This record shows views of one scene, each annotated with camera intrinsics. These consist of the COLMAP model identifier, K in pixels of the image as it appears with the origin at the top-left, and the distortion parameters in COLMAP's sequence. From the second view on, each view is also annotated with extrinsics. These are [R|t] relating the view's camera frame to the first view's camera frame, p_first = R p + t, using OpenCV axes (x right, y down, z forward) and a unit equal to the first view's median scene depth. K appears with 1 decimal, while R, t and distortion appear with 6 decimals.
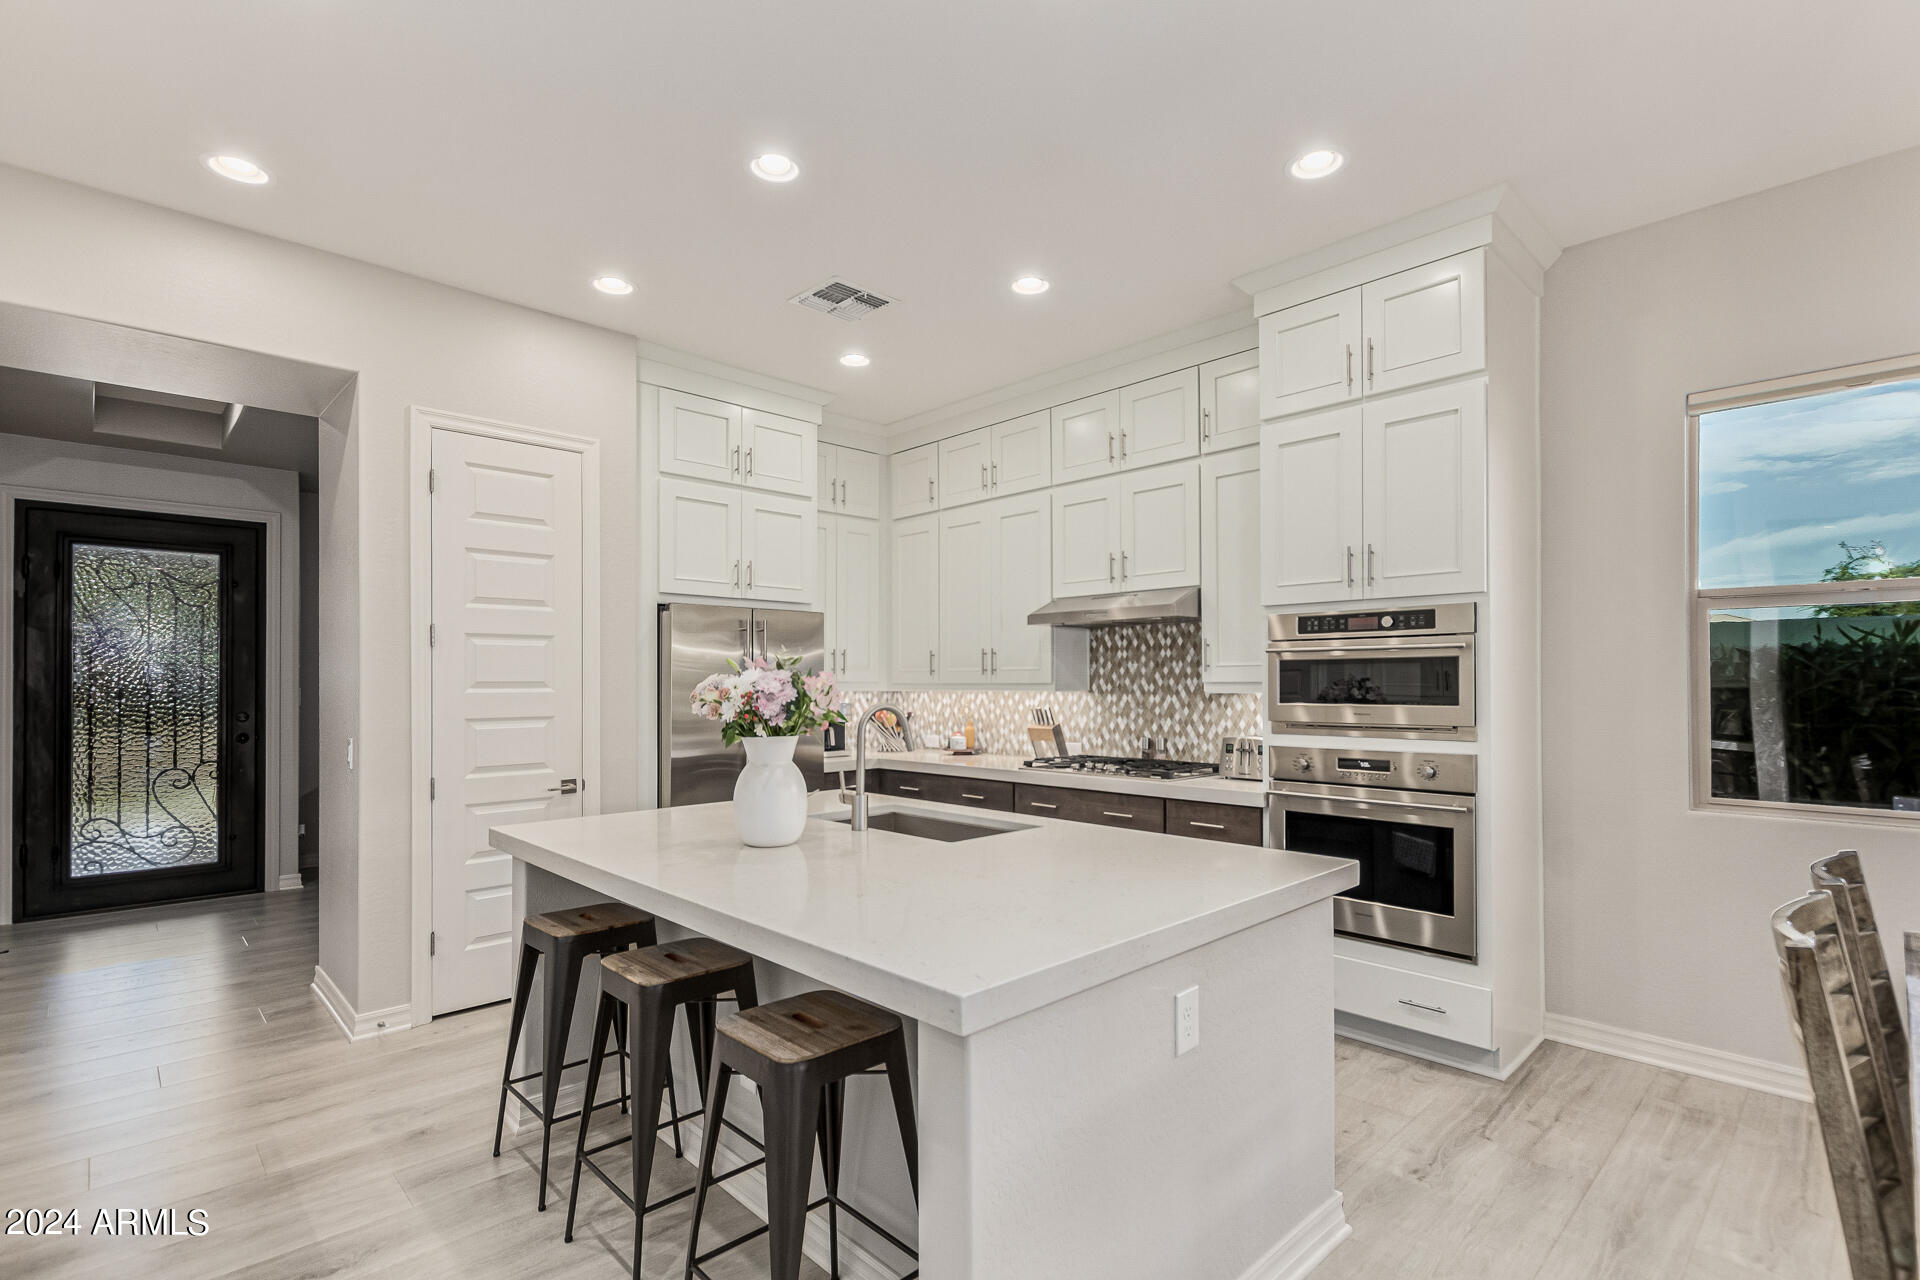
lens RADIAL K [[892.9, 0, 975.8], [0, 892.9, 676.3], [0, 0, 1]] dist [0.001780, -0.001863]
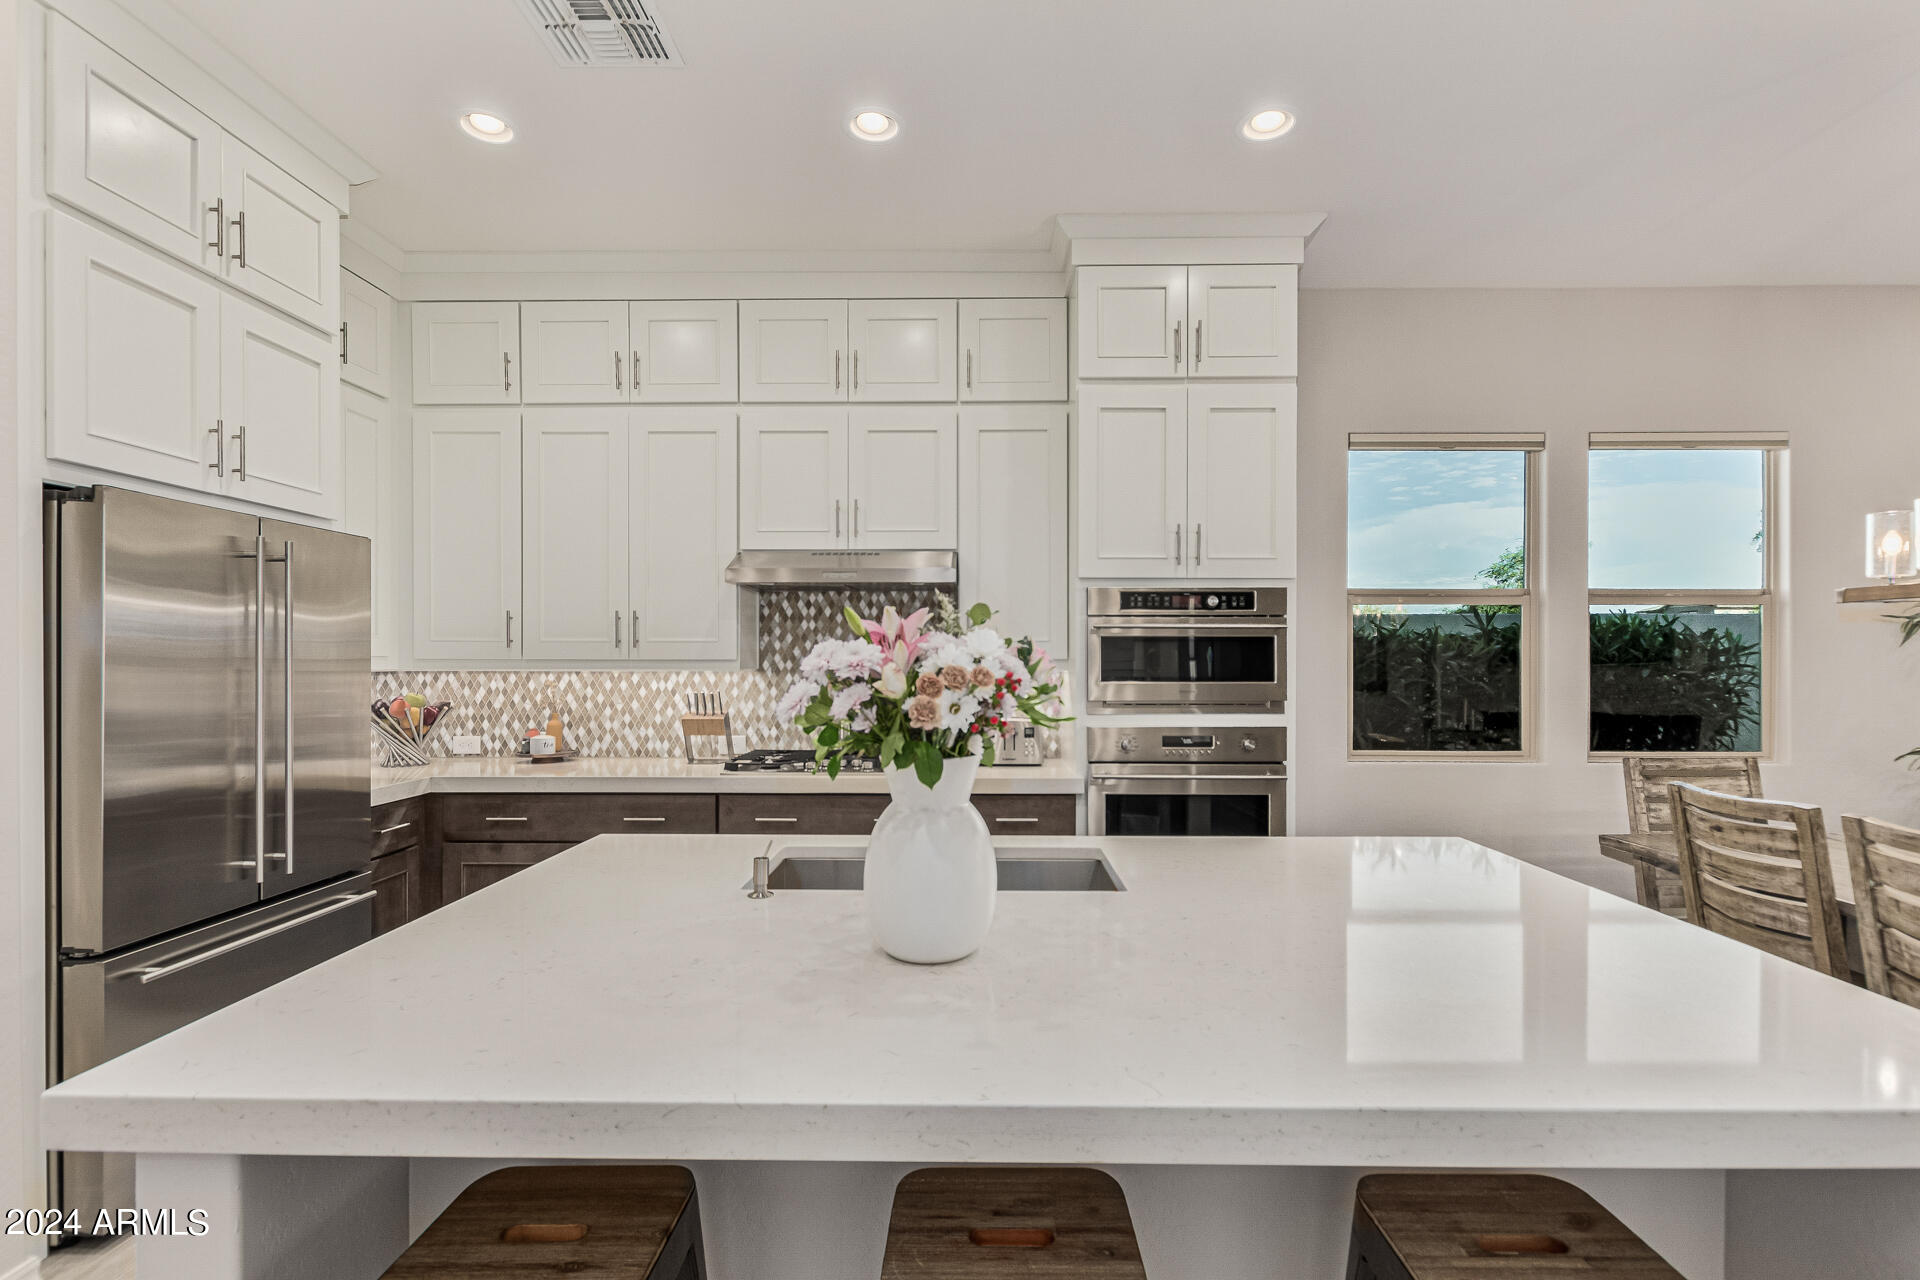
lens RADIAL K [[892.9, 0, 966.7], [0, 892.9, 668.8], [0, 0, 1]] dist [0.001780, -0.001863]
pose [[0.713775, -0.002417, 0.700371, -0.314624], [-0.008850, 0.999883, 0.012470, 0.004328], [-0.700319, -0.015099, 0.713670, 0.314506]]
